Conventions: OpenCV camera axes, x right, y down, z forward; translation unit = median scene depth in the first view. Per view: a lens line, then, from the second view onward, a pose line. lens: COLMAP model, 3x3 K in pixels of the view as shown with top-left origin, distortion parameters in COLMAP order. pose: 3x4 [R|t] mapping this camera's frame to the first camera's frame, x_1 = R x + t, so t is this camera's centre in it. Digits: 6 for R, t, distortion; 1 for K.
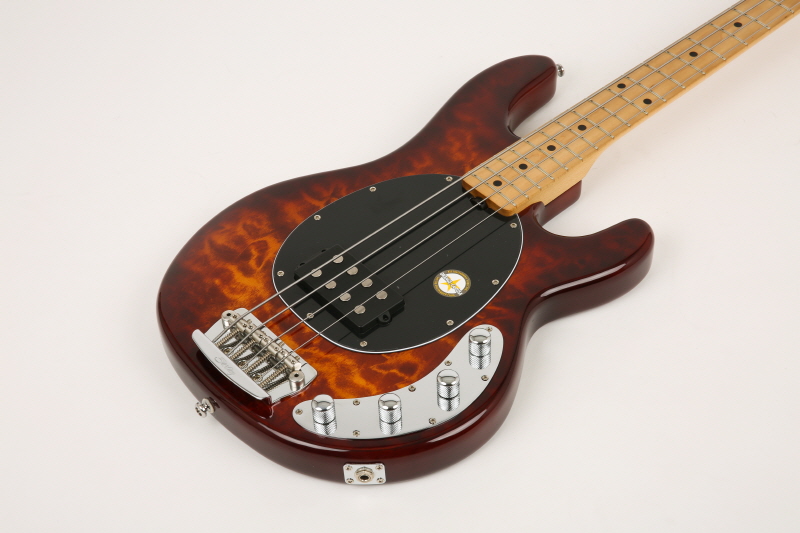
lens RADIAL K [[1422.9, 0, 398.3], [0, 1422.9, 282.4], [0, 0, 1]] dist [0.130275, 0.209035]
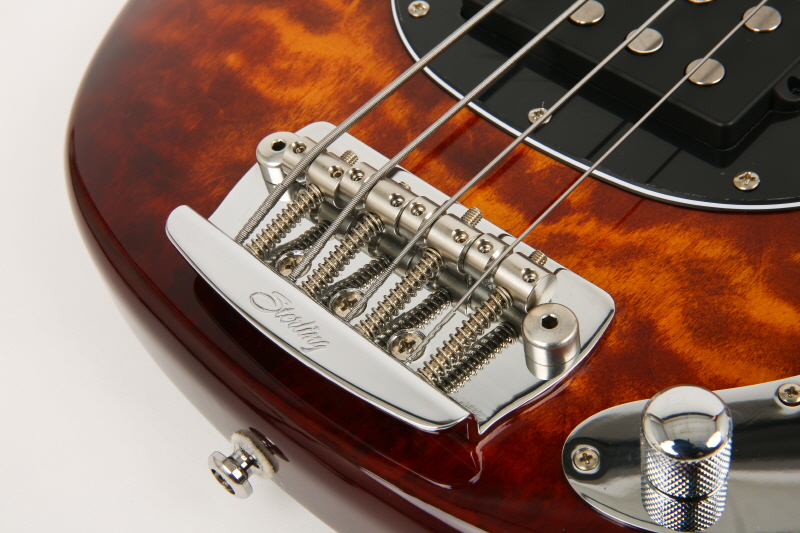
lens RADIAL K [[1330.4, 0, 396.5], [0, 1330.4, 243.9], [0, 0, 1]] dist [-0.000926, -0.054588]
pose [[0.990561, -0.129788, -0.044100, -0.084679], [0.132049, 0.989829, 0.052929, 0.031843], [0.036782, -0.058253, 0.997624, 0.720444]]
